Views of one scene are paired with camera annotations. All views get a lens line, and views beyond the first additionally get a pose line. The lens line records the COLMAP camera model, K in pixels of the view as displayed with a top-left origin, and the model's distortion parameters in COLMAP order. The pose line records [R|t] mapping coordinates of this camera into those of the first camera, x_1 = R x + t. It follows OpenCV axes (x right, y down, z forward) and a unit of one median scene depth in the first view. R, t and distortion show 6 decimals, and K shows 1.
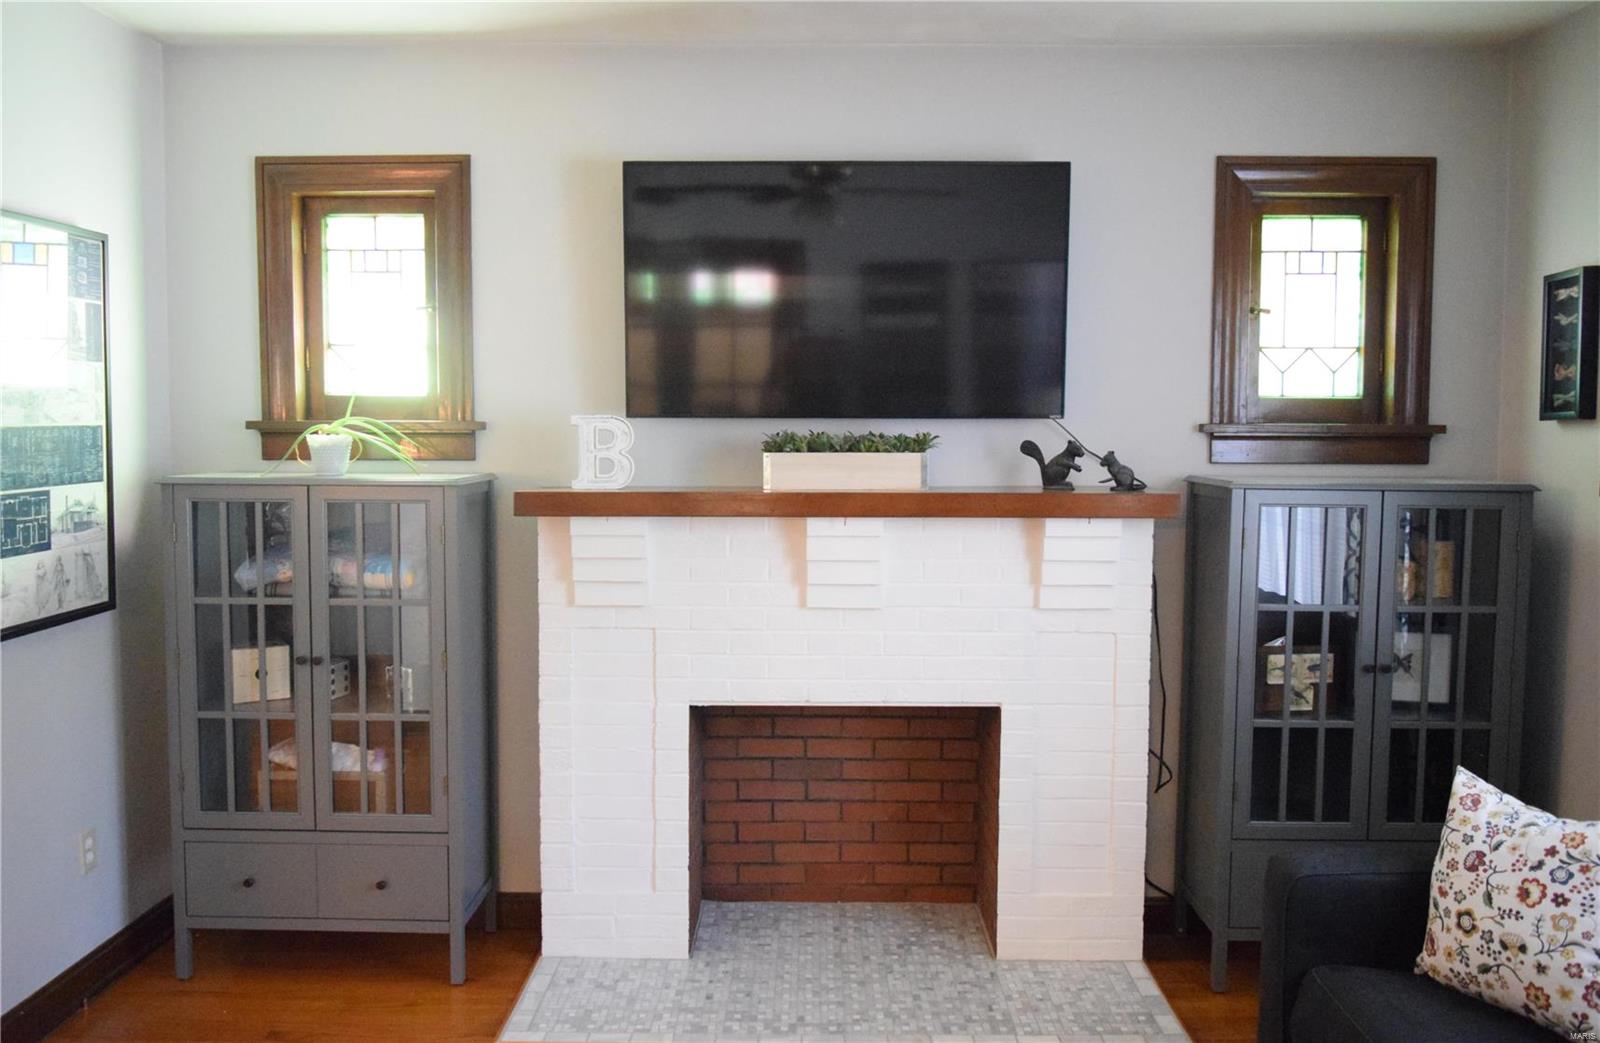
lens RADIAL K [[1272.4, 0, 781.9], [0, 1272.4, 514.5], [0, 0, 1]] dist [-0.018299, 0.010472]
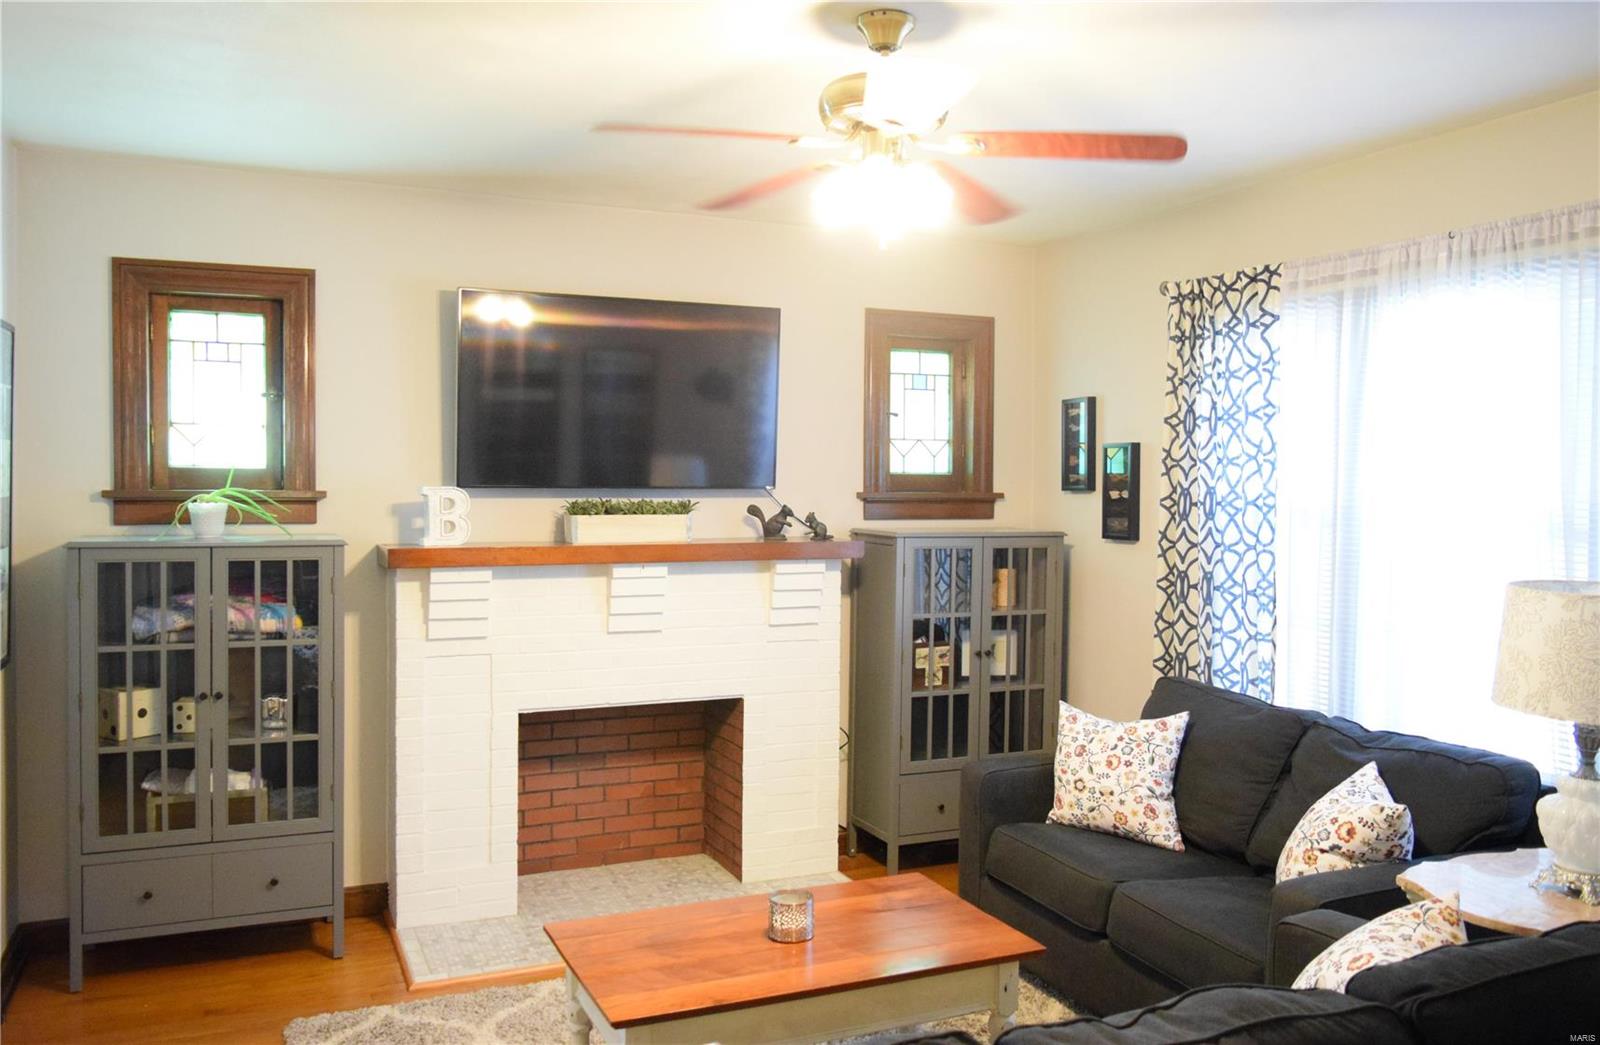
lens RADIAL K [[1272.4, 0, 781.9], [0, 1272.4, 515.5], [0, 0, 1]] dist [-0.018299, 0.010472]
pose [[0.908826, -0.008393, 0.417092, -0.370269], [0.023928, 0.999200, -0.032032, -0.001370], [-0.416489, 0.039092, 0.908300, -0.286201]]
